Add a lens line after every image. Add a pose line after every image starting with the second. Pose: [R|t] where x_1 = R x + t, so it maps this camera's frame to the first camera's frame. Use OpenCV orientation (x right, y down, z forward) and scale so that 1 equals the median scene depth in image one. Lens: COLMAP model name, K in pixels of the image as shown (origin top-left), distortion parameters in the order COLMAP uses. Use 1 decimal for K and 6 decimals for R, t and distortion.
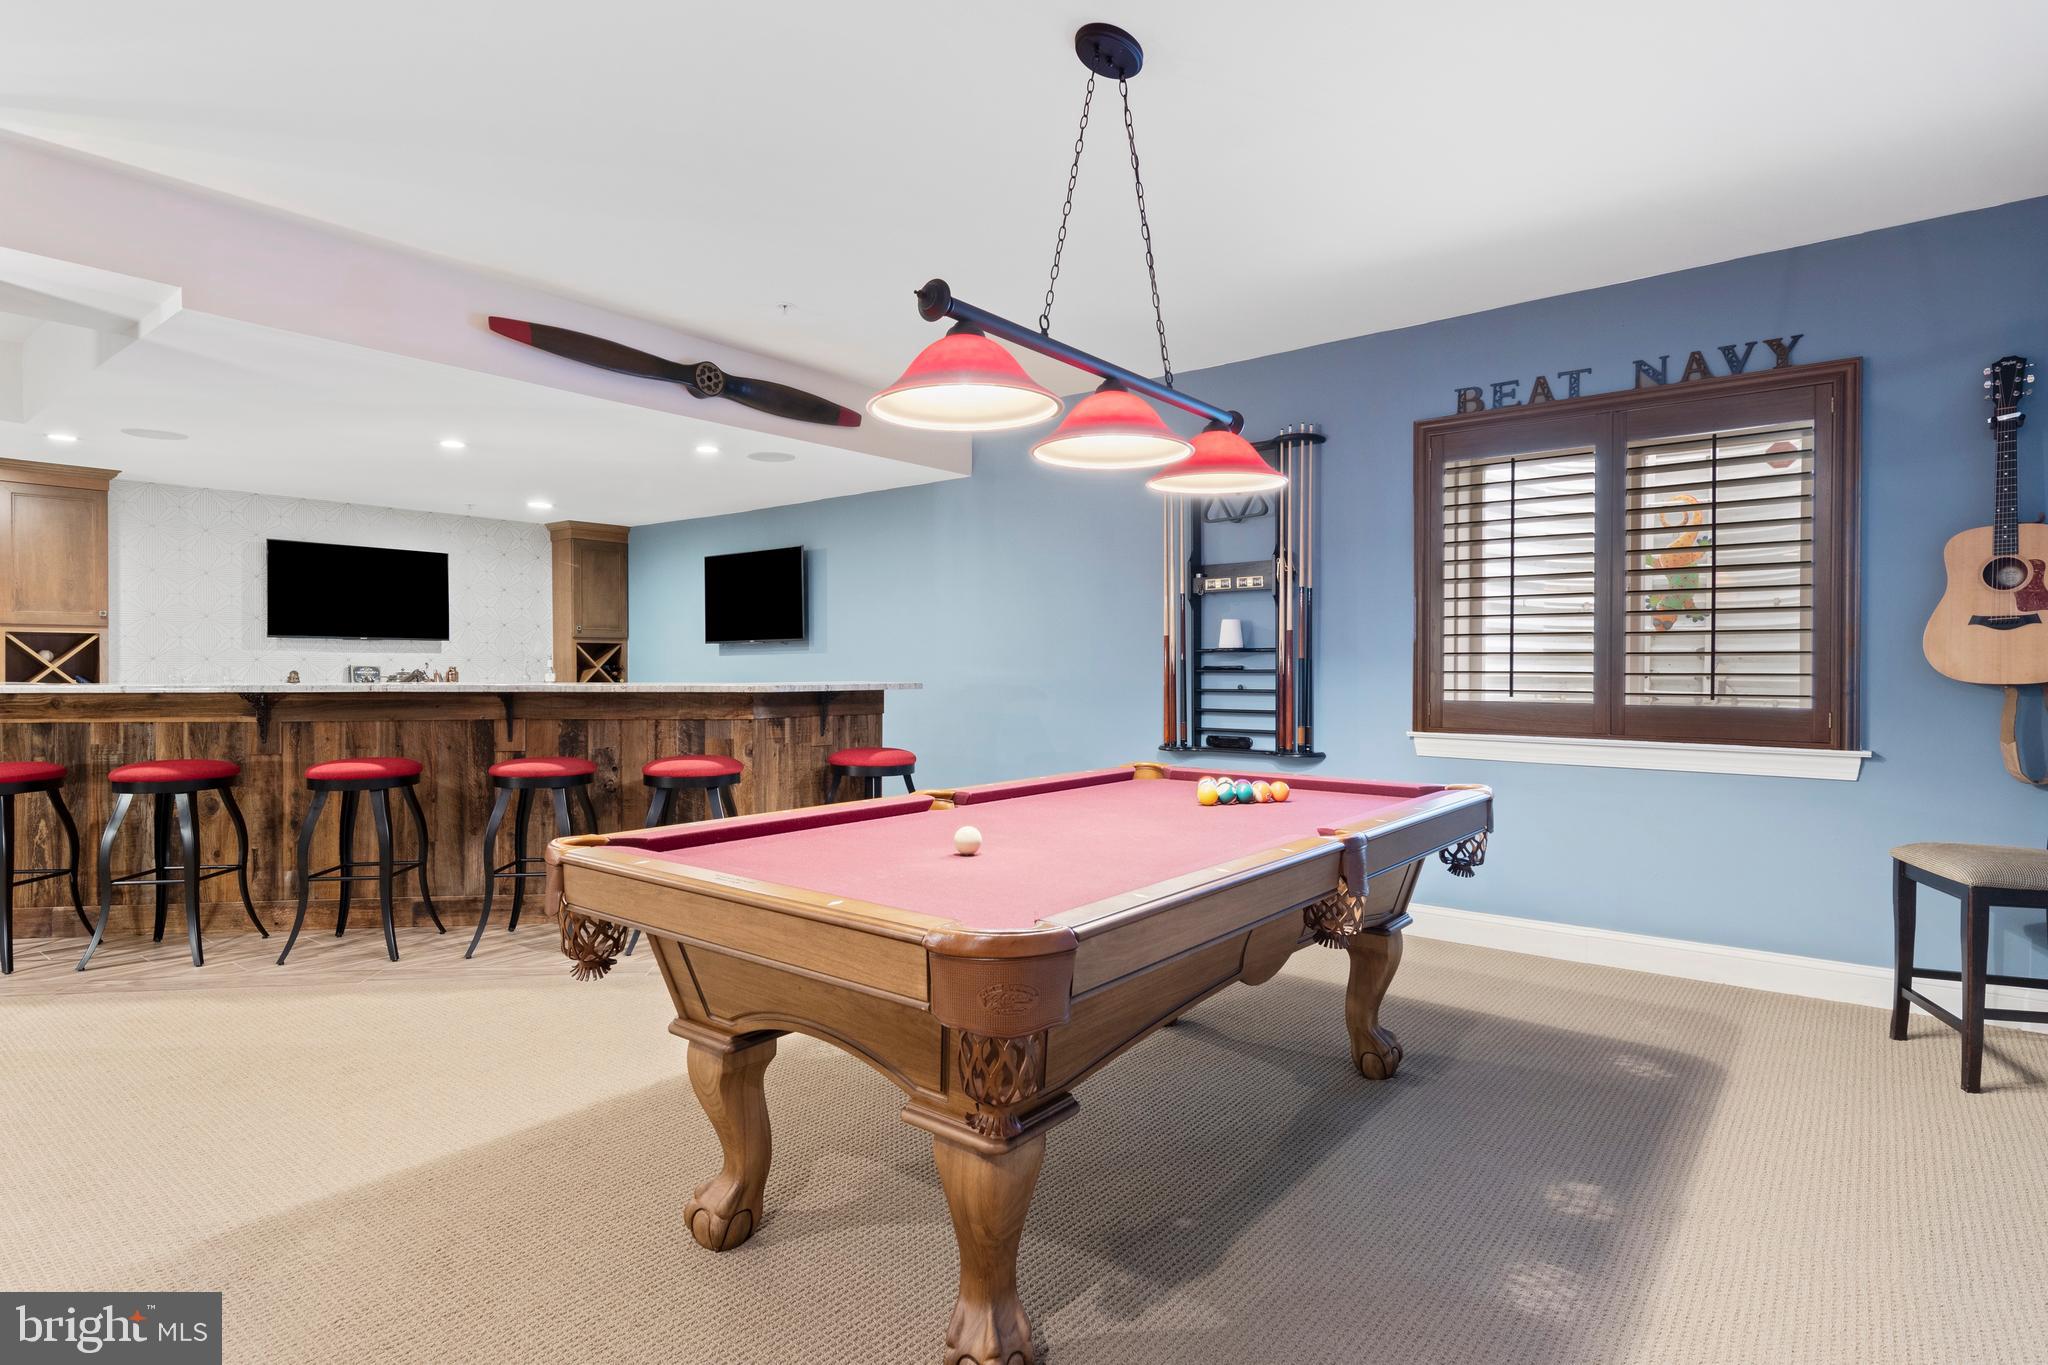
lens RADIAL K [[1050.0, 0, 1014.9], [0, 1050.0, 676.8], [0, 0, 1]] dist [0.010222, -0.003473]
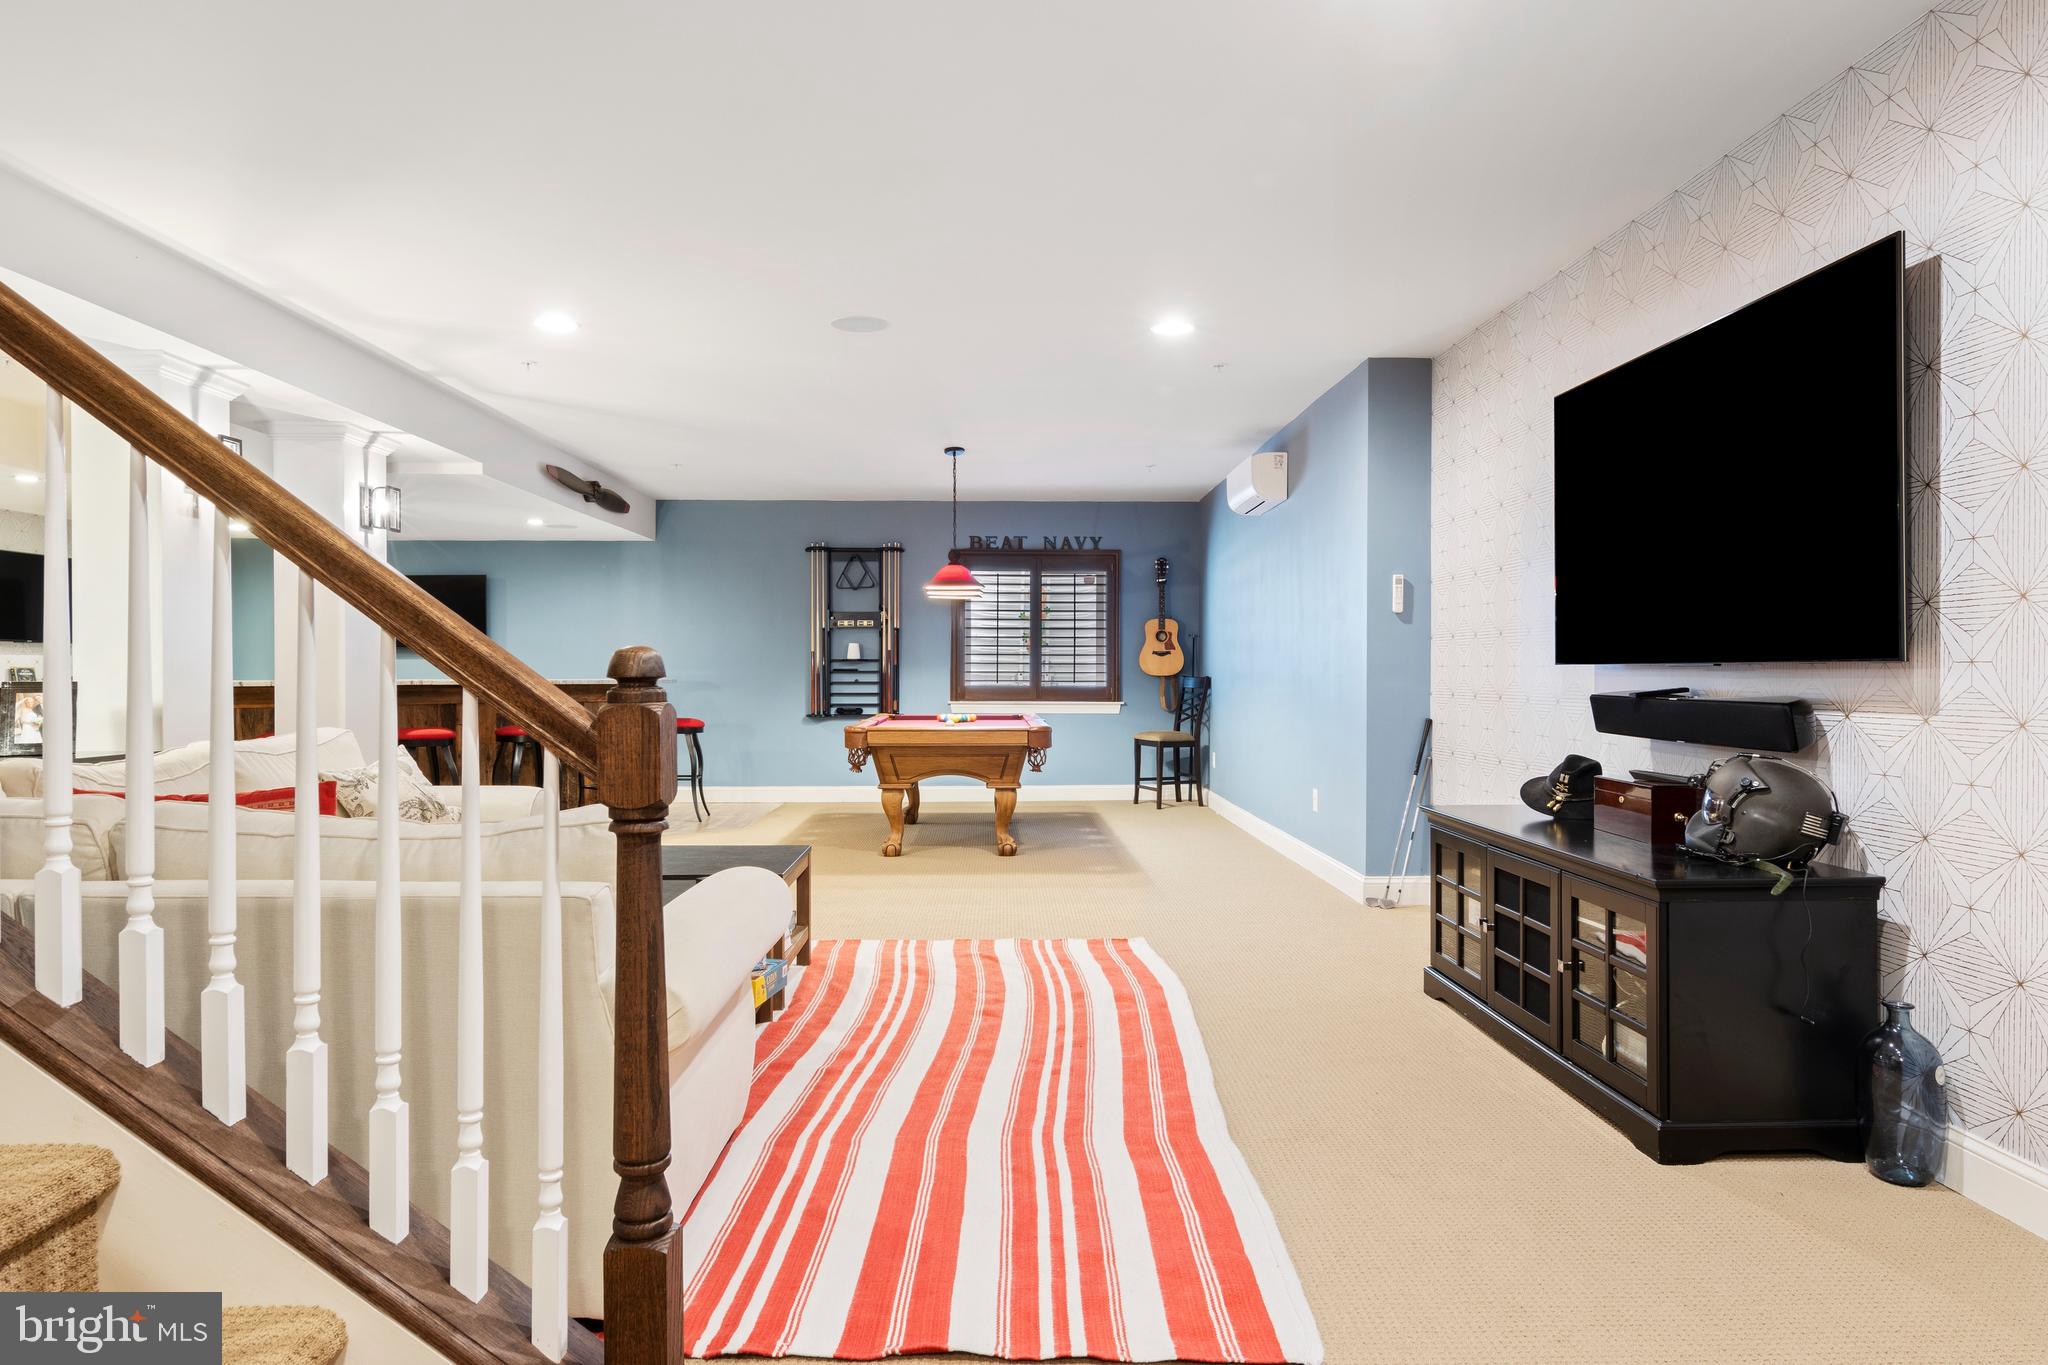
lens RADIAL K [[1319.3, 0, 1026.1], [0, 1319.3, 680.2], [0, 0, 1]] dist [-0.005376, -0.000748]
pose [[0.758125, -0.004694, 0.652092, -1.102404], [0.005329, 0.999985, 0.001003, 0.008905], [-0.652087, 0.002714, 0.758139, -0.965669]]
